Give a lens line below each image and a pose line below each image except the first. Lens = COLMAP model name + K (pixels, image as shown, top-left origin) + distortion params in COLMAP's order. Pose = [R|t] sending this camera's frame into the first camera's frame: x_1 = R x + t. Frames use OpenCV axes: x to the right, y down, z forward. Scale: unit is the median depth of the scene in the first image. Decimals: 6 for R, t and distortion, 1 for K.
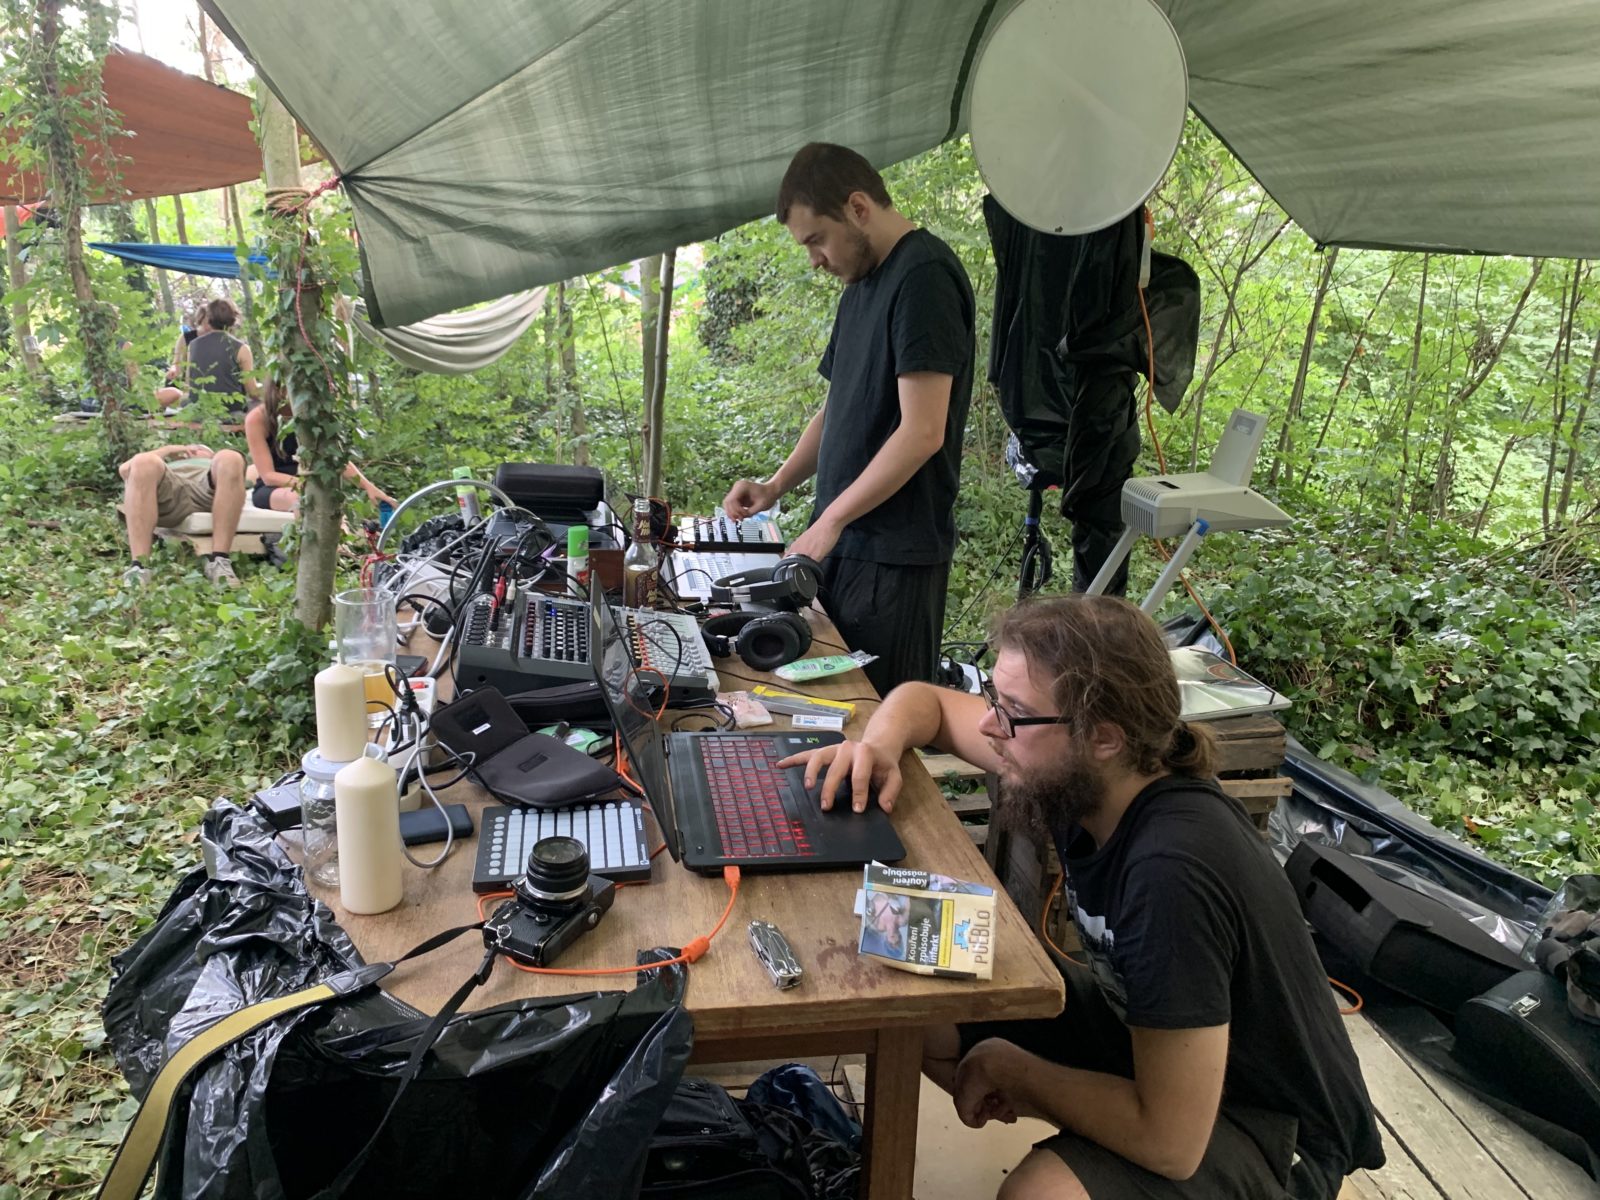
lens RADIAL K [[1279.0, 0, 799.7], [0, 1279.0, 585.8], [0, 0, 1]] dist [0.033693, -0.003407]
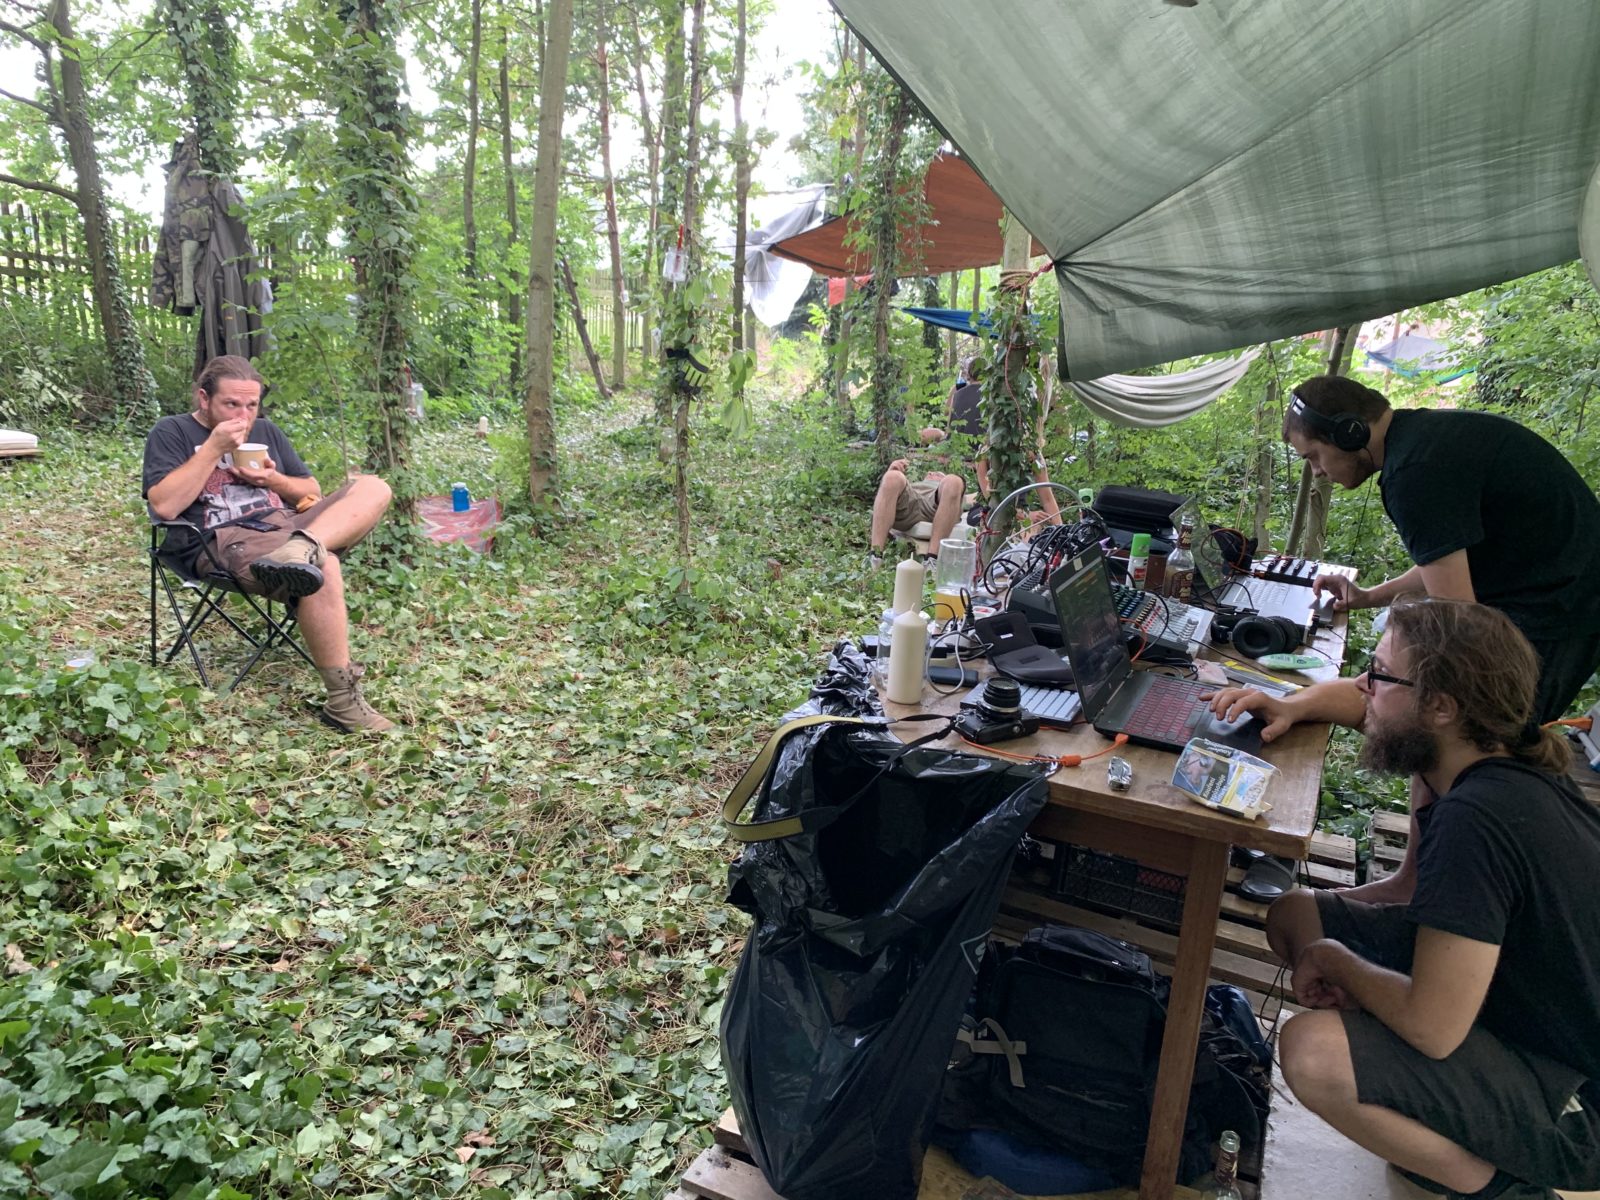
lens RADIAL K [[1213.2, 0, 800.2], [0, 1213.2, 600.7], [0, 0, 1]] dist [0.026906, 0.004636]
pose [[0.840683, 0.160052, -0.517335, 0.104402], [-0.175652, 0.984268, 0.019072, 0.032364], [0.512249, 0.074838, 0.855570, -0.129636]]
